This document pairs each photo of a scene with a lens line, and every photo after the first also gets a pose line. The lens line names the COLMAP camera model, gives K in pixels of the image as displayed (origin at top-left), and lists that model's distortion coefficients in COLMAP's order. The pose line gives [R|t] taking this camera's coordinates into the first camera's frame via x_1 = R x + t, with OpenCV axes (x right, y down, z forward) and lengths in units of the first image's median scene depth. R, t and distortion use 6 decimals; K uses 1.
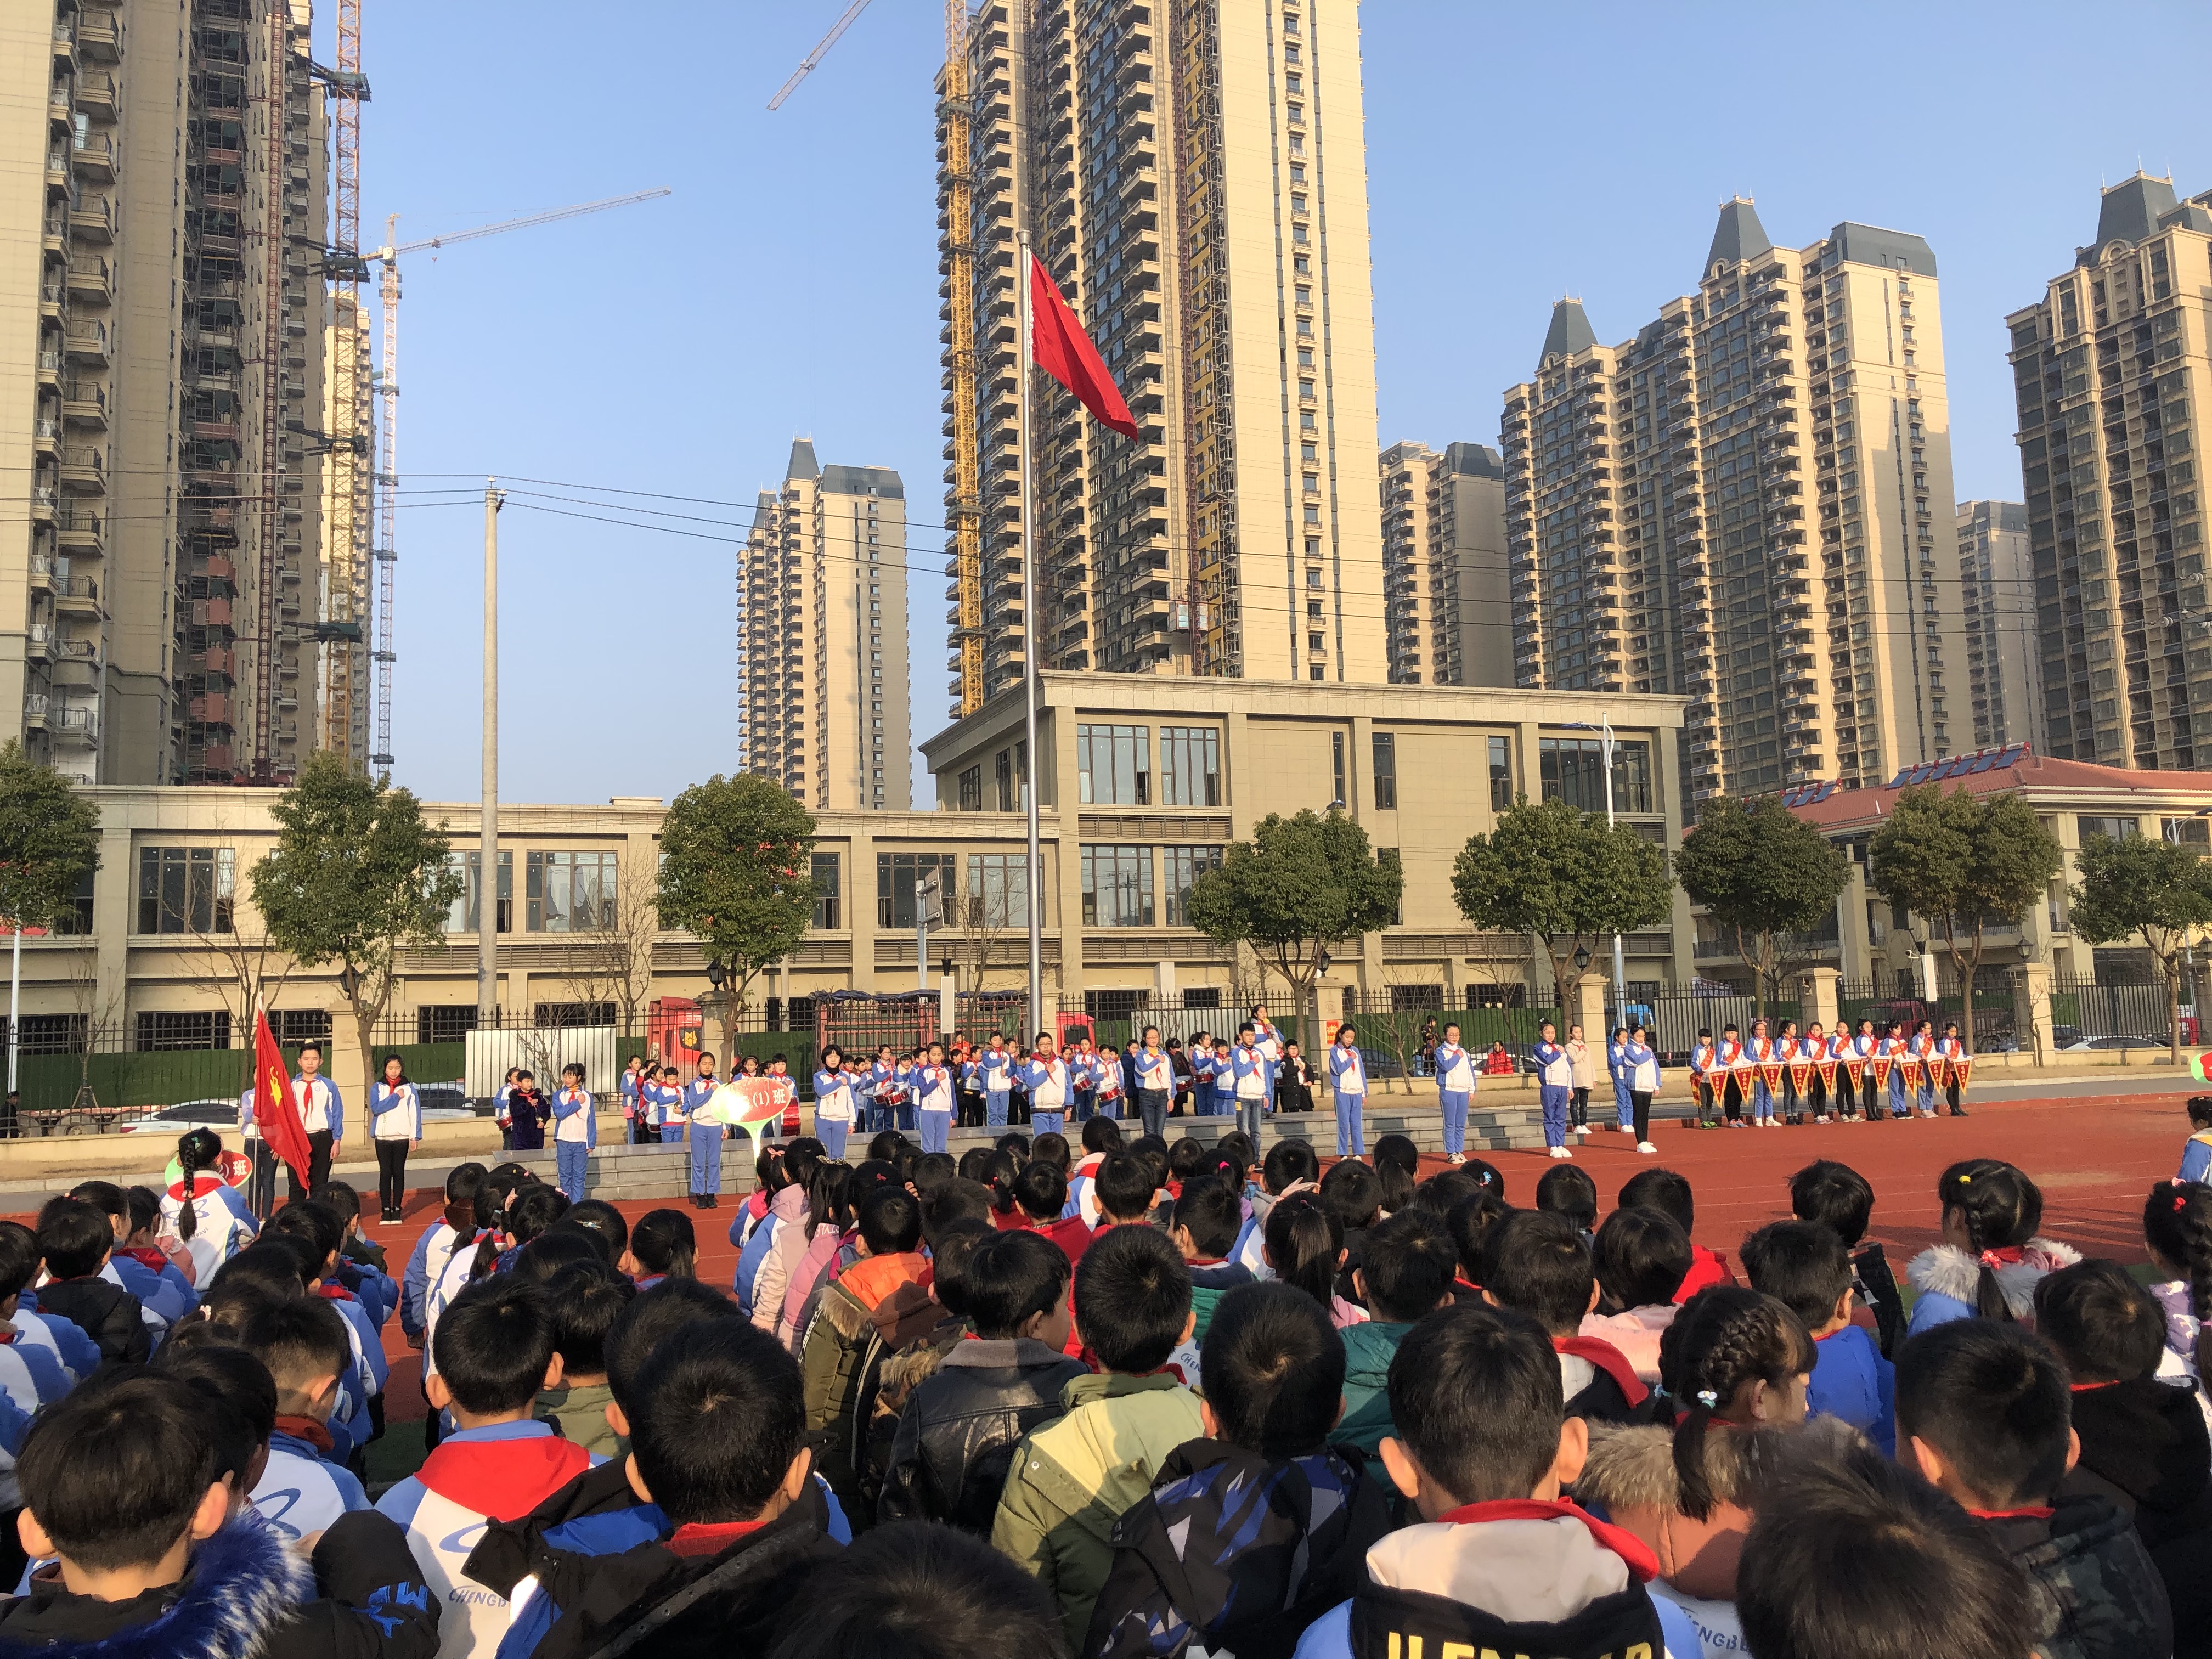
lens RADIAL K [[1809.7, 0, 1099.9], [0, 1809.7, 852.1], [0, 0, 1]] dist [0.081070, -0.168039]
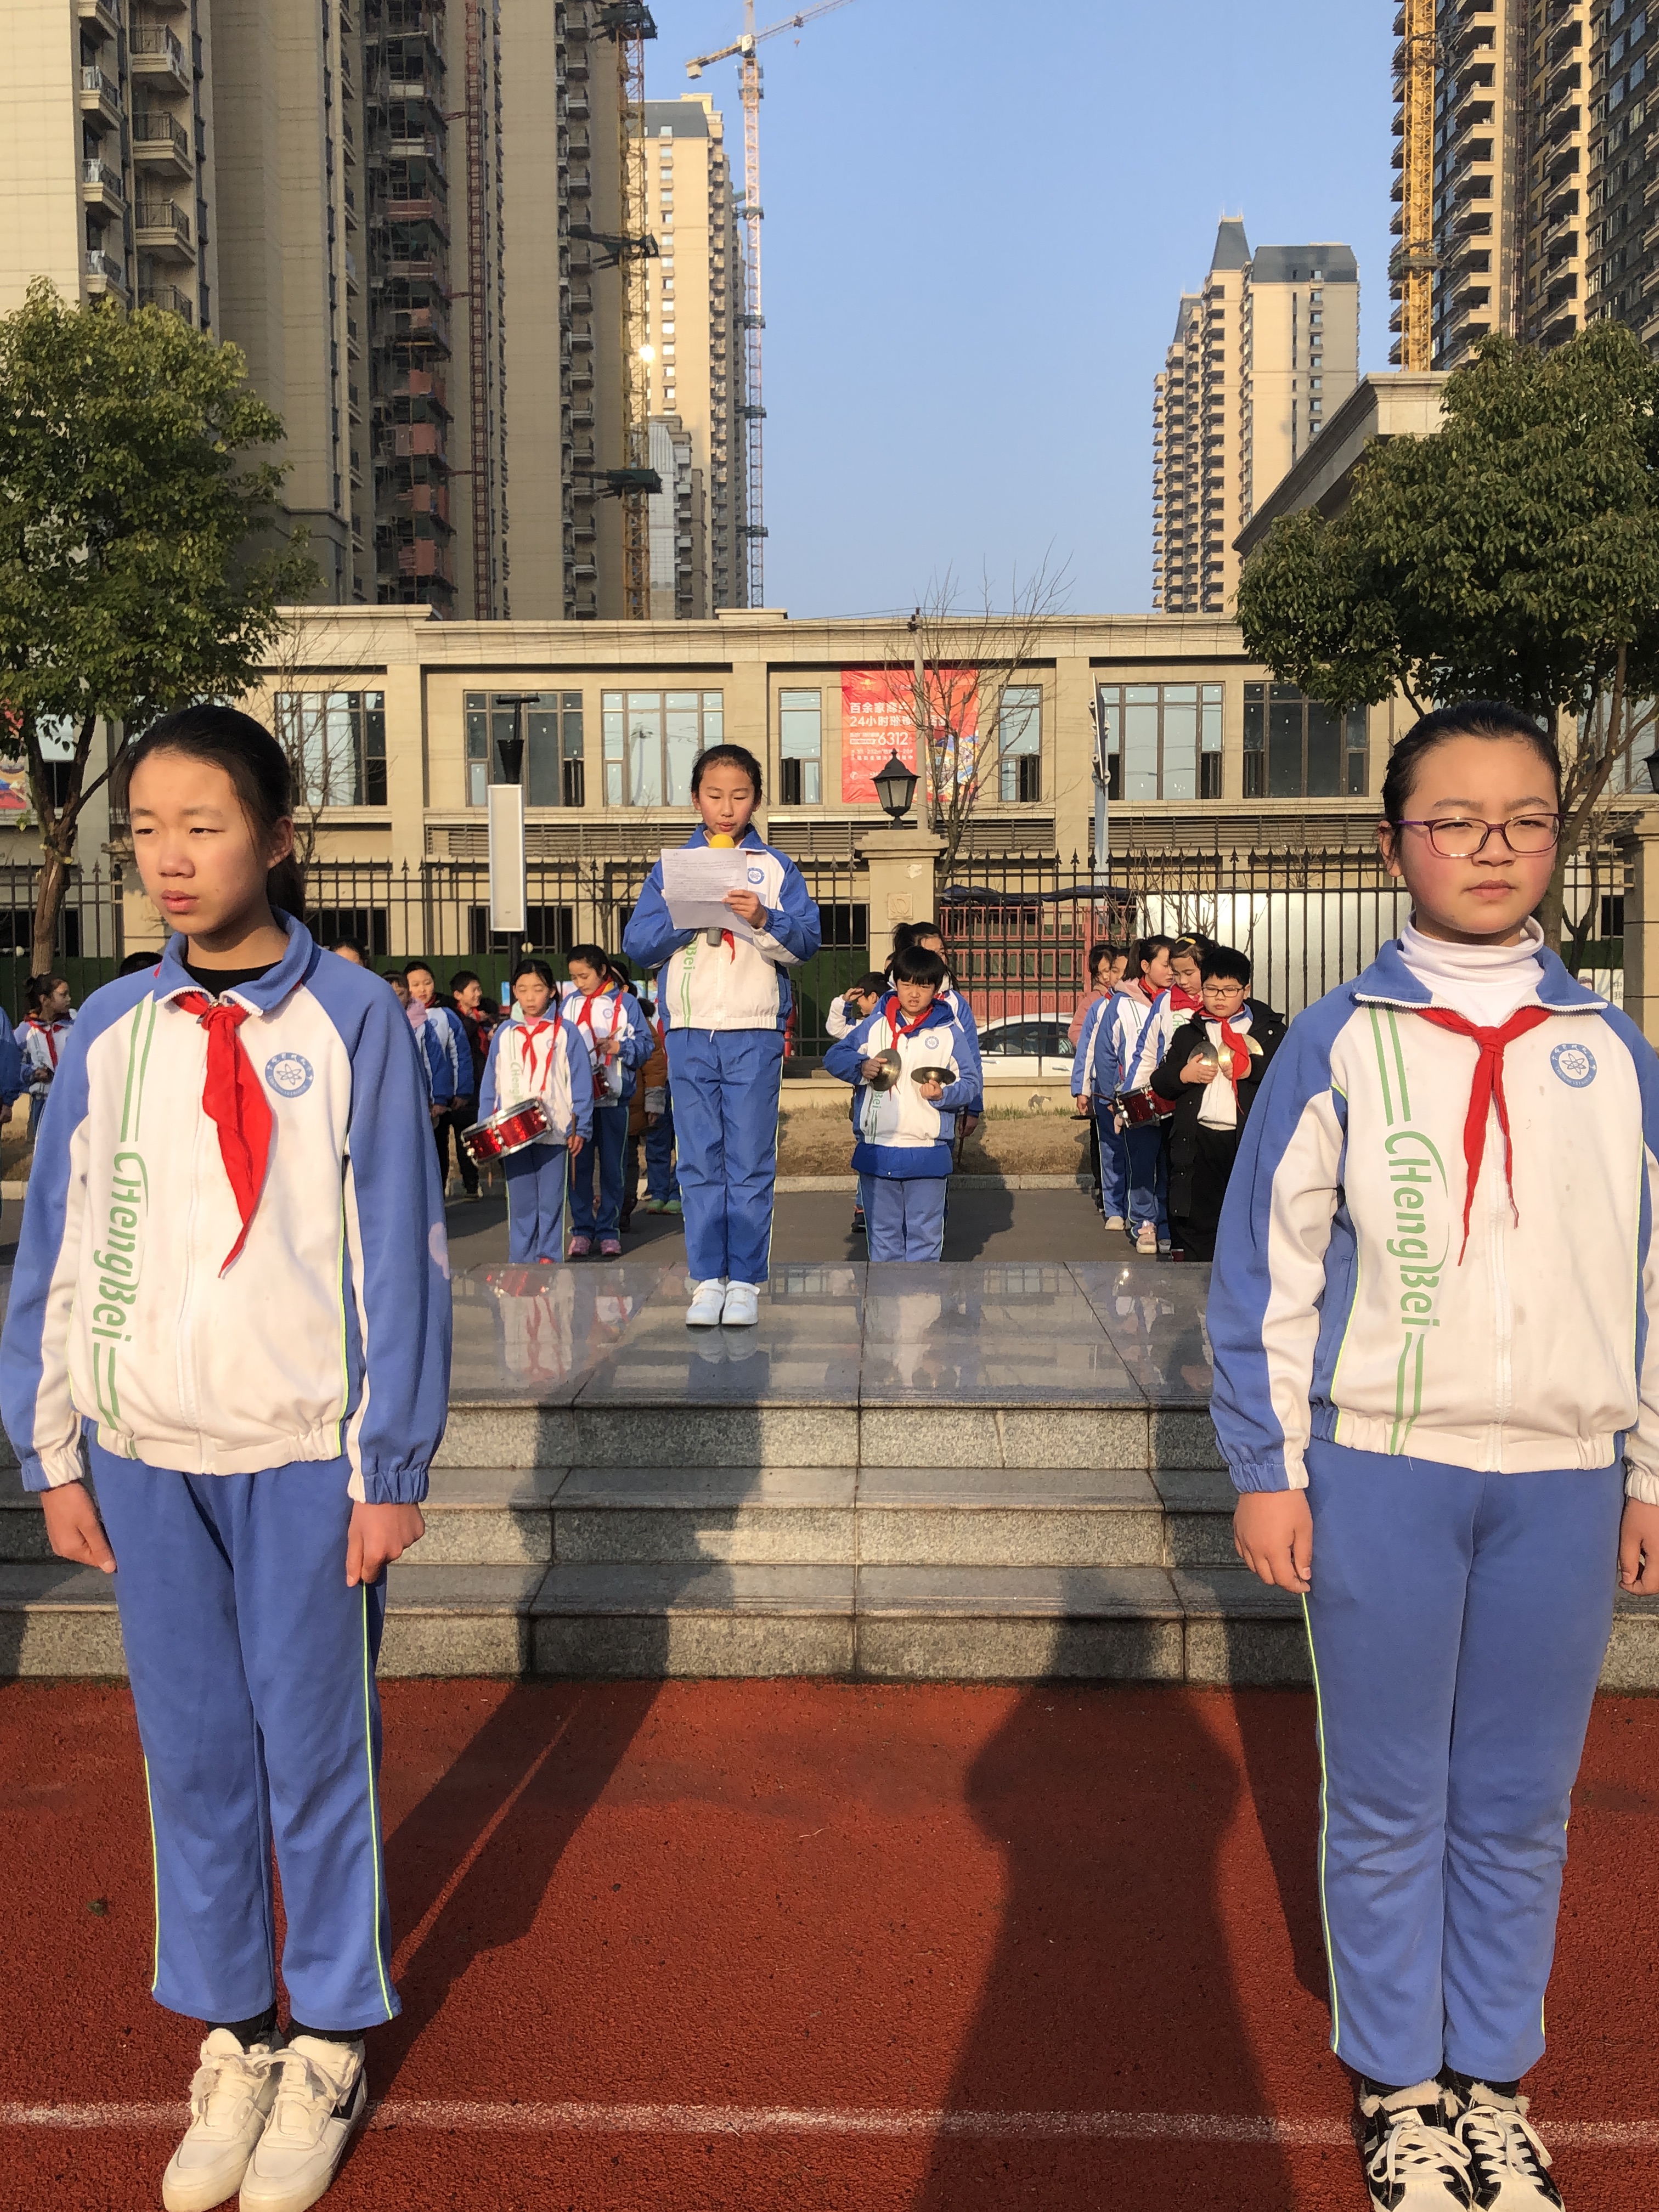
lens RADIAL K [[2006.9, 0, 829.5], [0, 2006.9, 1106.0], [0, 0, 1]] dist [-0.043278, 0.091373]
pose [[0.927180, 0.047451, -0.371600, 0.024461], [0.016157, 0.985958, 0.166213, 0.011590], [0.374268, -0.160113, 0.913393, 0.110404]]
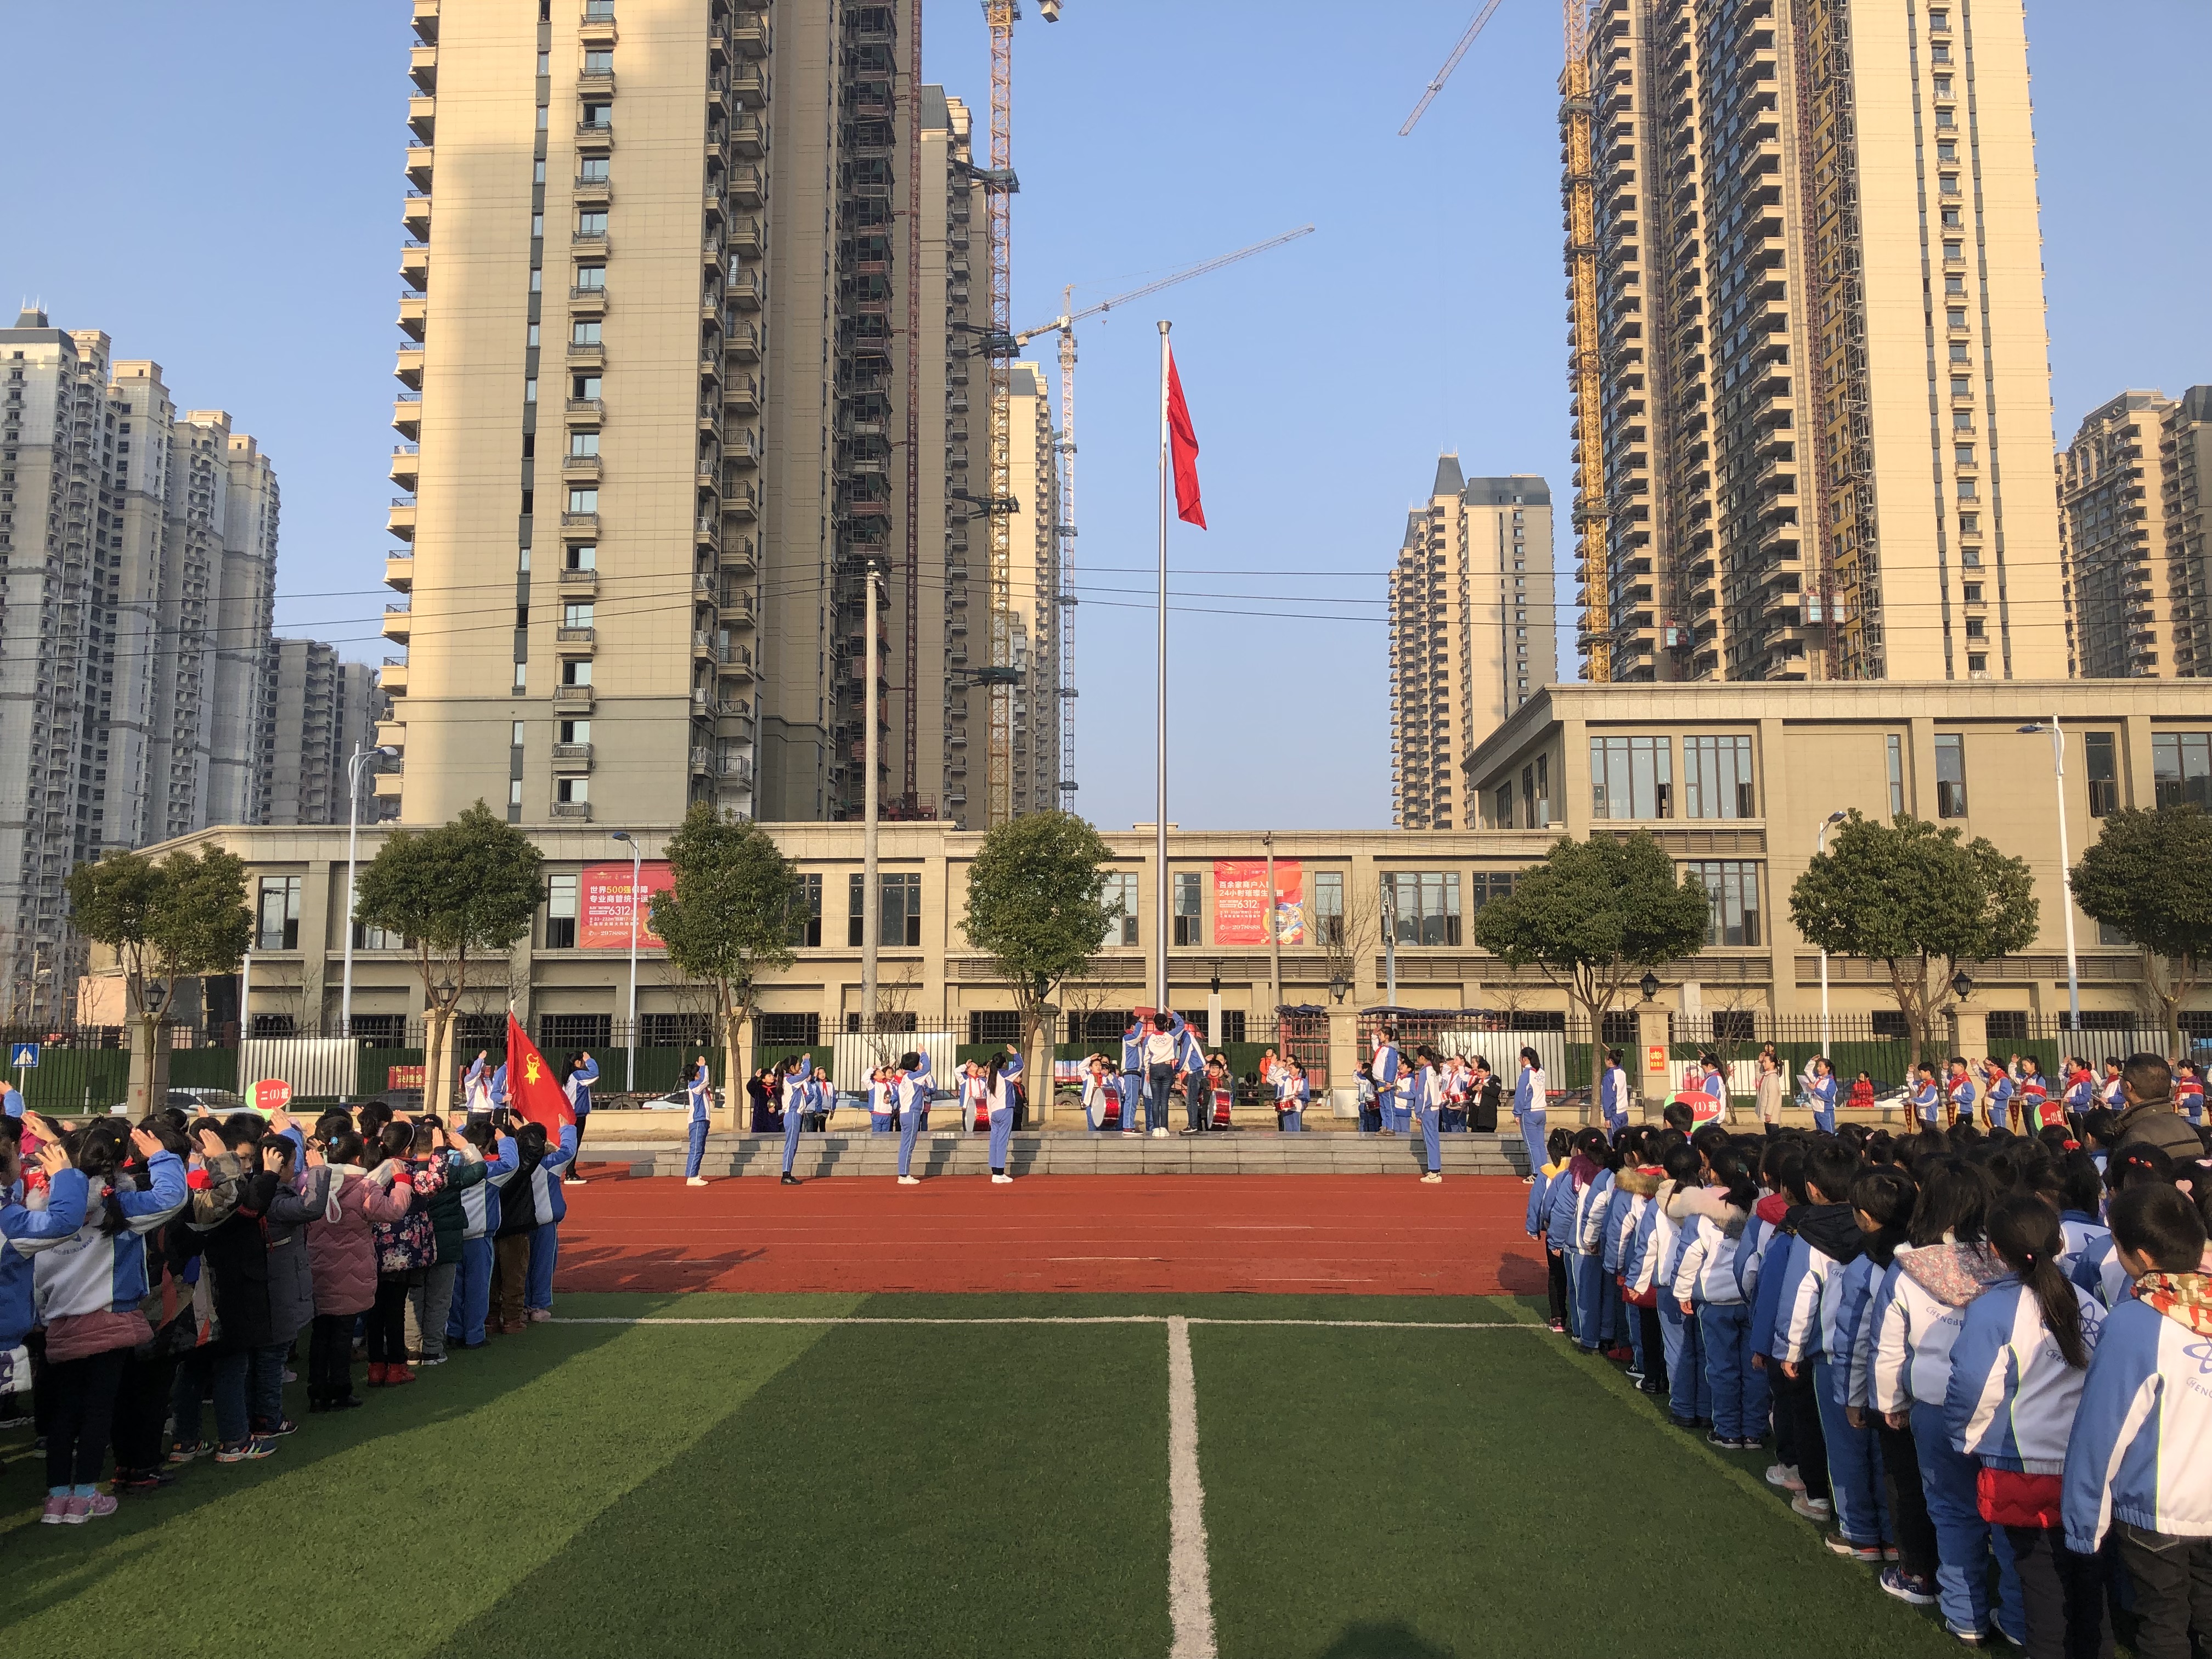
lens RADIAL K [[1809.7, 0, 1099.9], [0, 1809.7, 852.1], [0, 0, 1]] dist [0.081070, -0.168039]
pose [[0.927535, -0.014808, -0.373443, 0.044657], [0.012306, 0.999883, -0.009083, -0.001249], [0.373534, 0.003830, 0.927609, -0.004914]]
